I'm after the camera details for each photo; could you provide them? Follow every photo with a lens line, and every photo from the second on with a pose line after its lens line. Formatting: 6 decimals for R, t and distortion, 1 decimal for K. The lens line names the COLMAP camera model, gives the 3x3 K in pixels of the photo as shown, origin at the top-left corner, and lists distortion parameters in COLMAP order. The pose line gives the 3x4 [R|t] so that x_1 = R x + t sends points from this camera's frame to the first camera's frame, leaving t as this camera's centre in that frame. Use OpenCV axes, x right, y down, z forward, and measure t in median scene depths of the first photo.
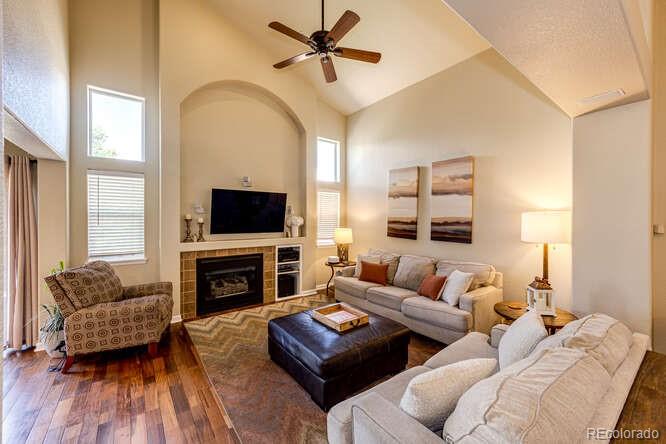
lens RADIAL K [[269.8, 0, 334.0], [0, 269.8, 220.1], [0, 0, 1]] dist [-0.000499, -0.000025]
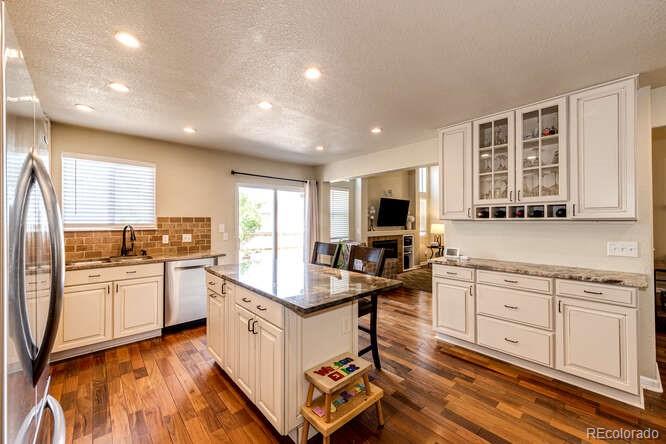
lens RADIAL K [[267.1, 0, 327.5], [0, 267.1, 220.1], [0, 0, 1]] dist [0.016210, -0.000119]
pose [[0.997466, -0.002898, 0.071091, -0.817818], [0.004078, 0.999856, -0.016452, 0.037440], [-0.071033, 0.016700, 0.997334, -0.525700]]
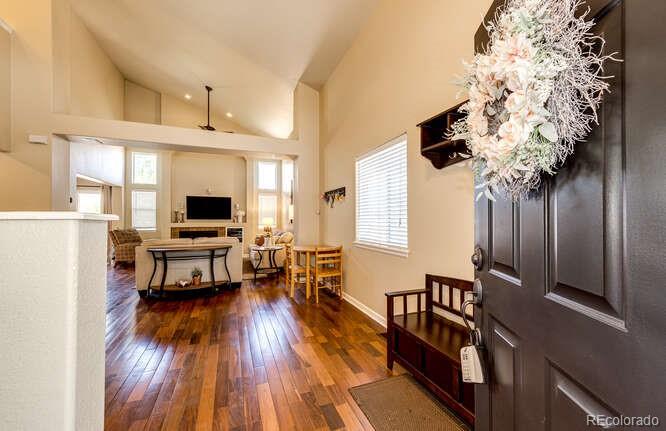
lens RADIAL K [[283.5, 0, 349.1], [0, 283.5, 217.0], [0, 0, 1]] dist [-0.000211, -0.000060]
pose [[0.967686, -0.003693, -0.252132, 1.136386], [-0.000465, 0.999865, -0.016427, 0.065905], [0.252158, 0.016013, 0.967554, -0.657537]]
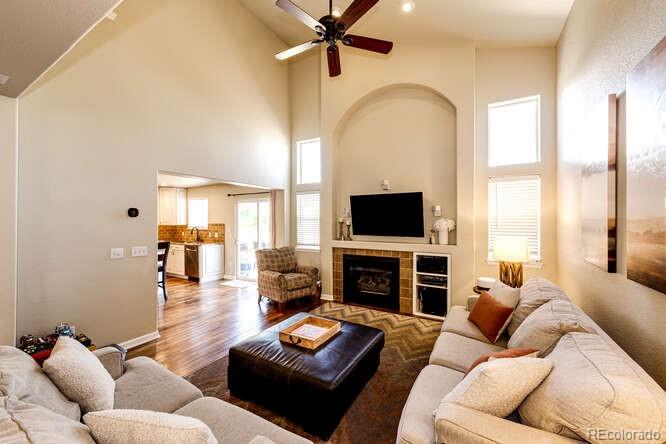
lens RADIAL K [[267.1, 0, 327.5], [0, 267.1, 220.1], [0, 0, 1]] dist [0.016210, -0.000119]
pose [[0.358343, -0.007080, -0.933563, 0.552908], [-0.007733, 0.999914, -0.010552, 0.001515], [0.933558, 0.011000, 0.358257, 0.455546]]
